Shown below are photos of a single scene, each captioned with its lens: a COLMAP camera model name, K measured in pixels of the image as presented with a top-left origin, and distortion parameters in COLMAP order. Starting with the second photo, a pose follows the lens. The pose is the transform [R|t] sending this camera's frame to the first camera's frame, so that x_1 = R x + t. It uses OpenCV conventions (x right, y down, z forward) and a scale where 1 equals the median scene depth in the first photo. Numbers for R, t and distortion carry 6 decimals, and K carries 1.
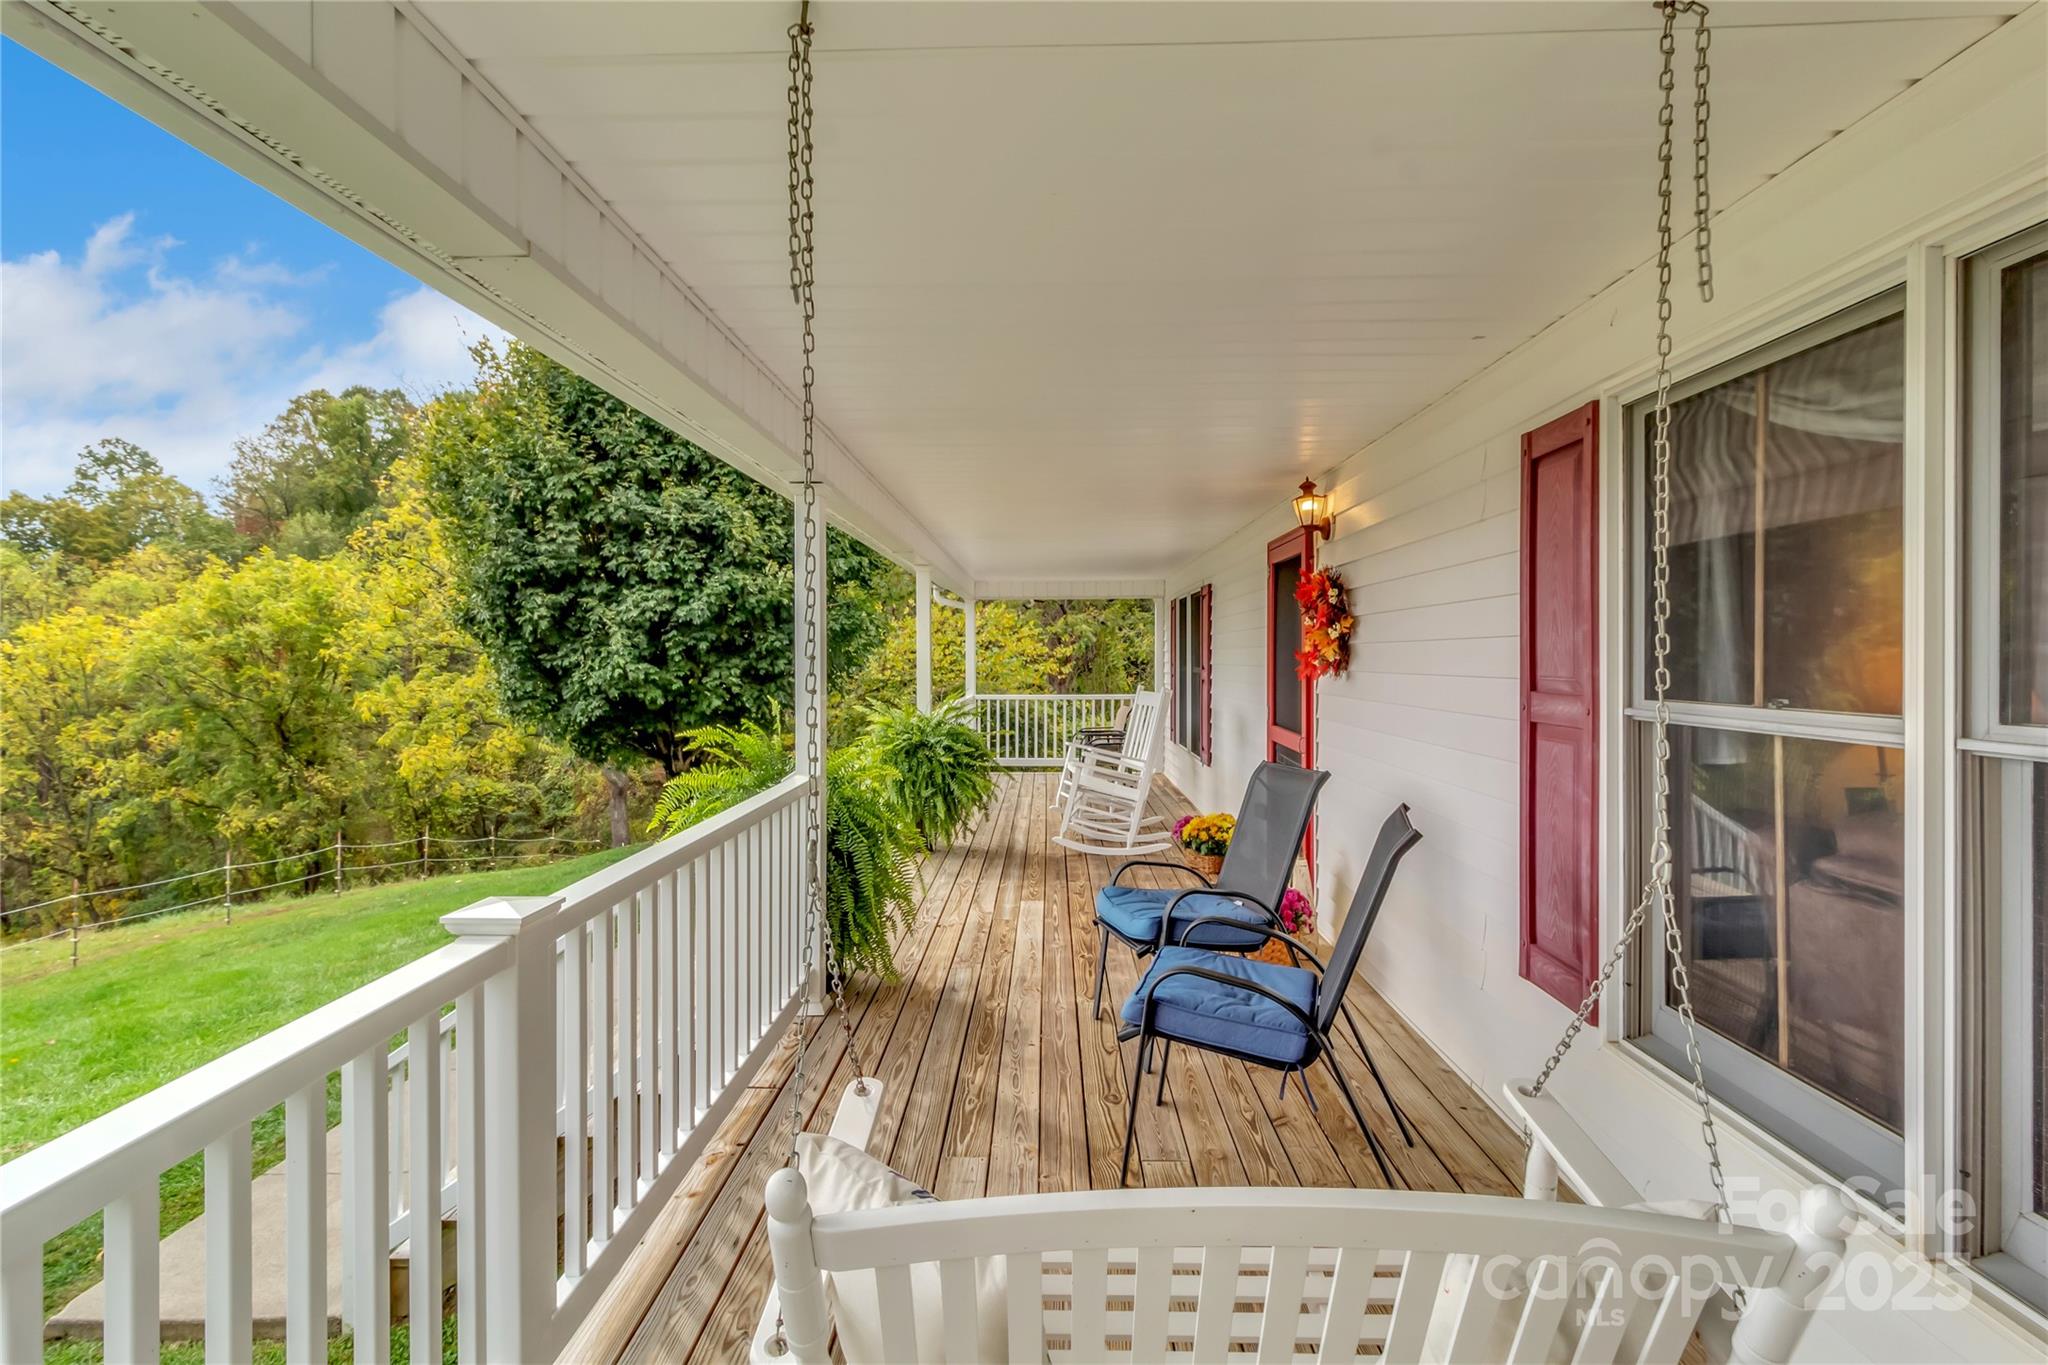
lens RADIAL K [[842.0, 0, 1022.4], [0, 842.0, 666.1], [0, 0, 1]] dist [-0.000263, -0.000014]
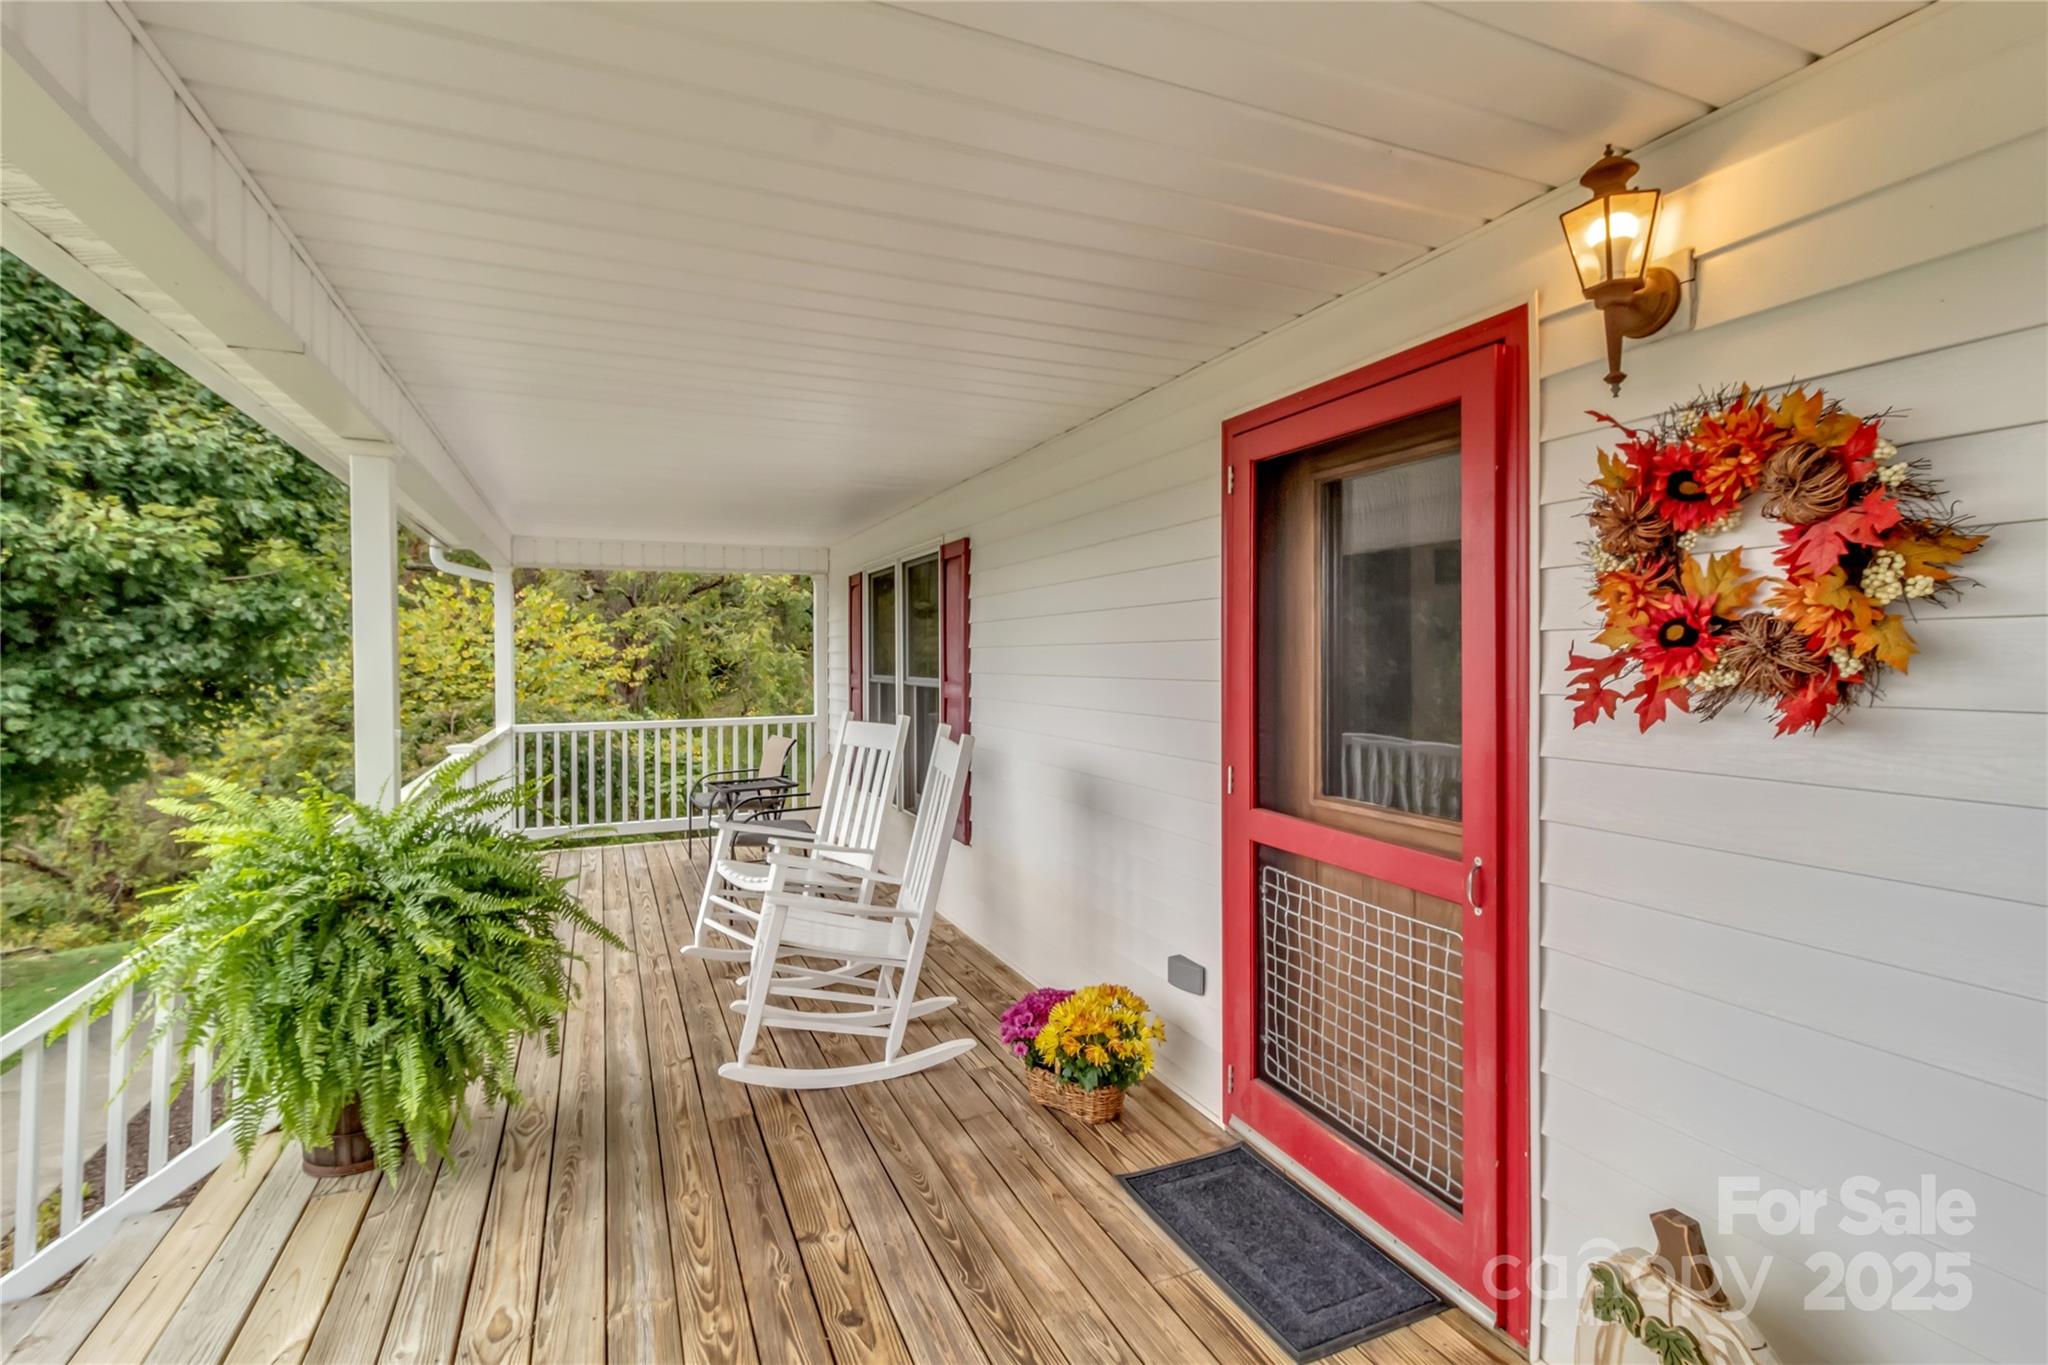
lens RADIAL K [[941.3, 0, 1029.7], [0, 941.3, 662.3], [0, 0, 1]] dist [0.014404, -0.002567]
pose [[0.901580, -0.007644, 0.432544, -0.031519], [0.010669, 0.999933, -0.004567, -0.007186], [-0.432480, 0.008732, 0.901601, 0.489844]]
